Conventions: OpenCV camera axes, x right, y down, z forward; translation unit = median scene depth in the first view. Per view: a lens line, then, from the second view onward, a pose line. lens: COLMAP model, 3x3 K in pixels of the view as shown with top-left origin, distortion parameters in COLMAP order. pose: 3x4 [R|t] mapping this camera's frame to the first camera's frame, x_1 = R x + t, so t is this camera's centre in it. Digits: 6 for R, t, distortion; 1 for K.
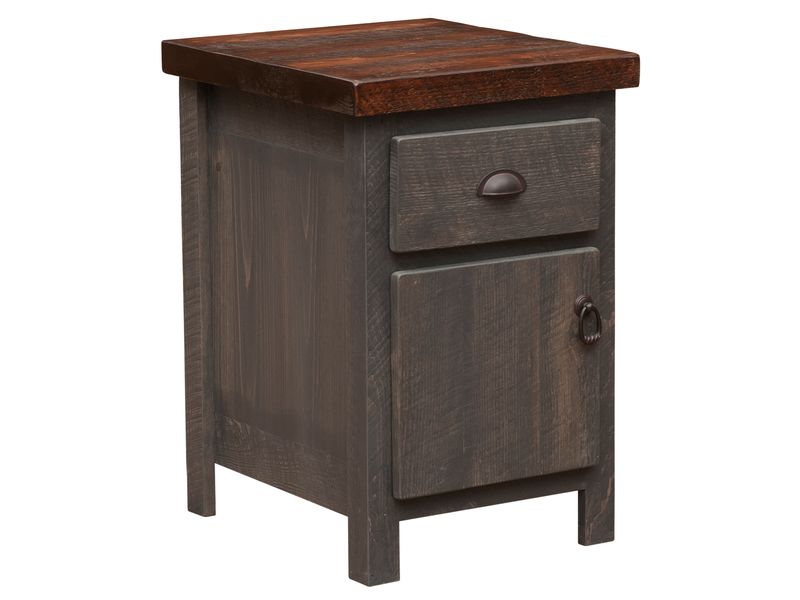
lens RADIAL K [[3565.1, 0, 400.0], [0, 3565.1, 300.0], [0, 0, 1]] dist [-0.037706, -2.841174]
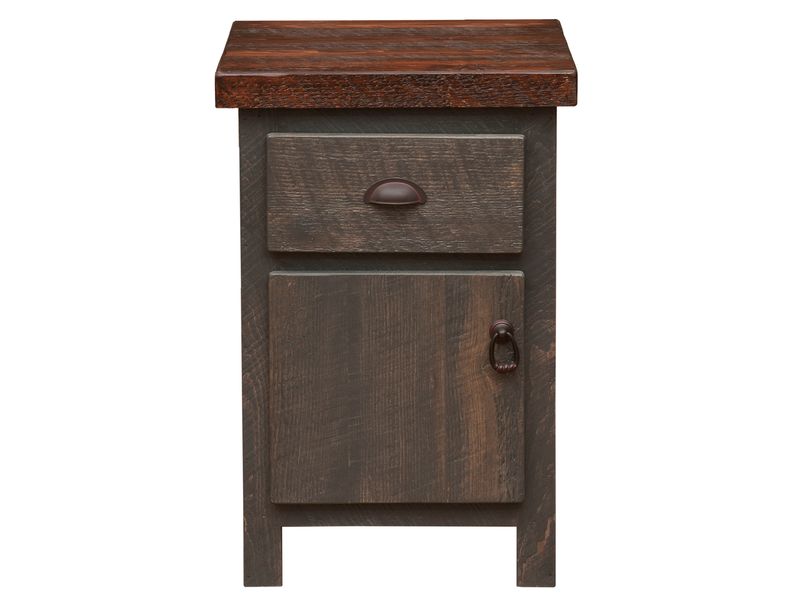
lens RADIAL K [[3565.1, 0, 400.0], [0, 3565.1, 300.0], [0, 0, 1]] dist [-0.037706, -2.841174]
pose [[0.832606, 0.116489, -0.541476, 0.548066], [-0.111007, 0.992893, 0.042912, -0.044990], [0.542627, 0.024379, 0.839620, 0.194501]]
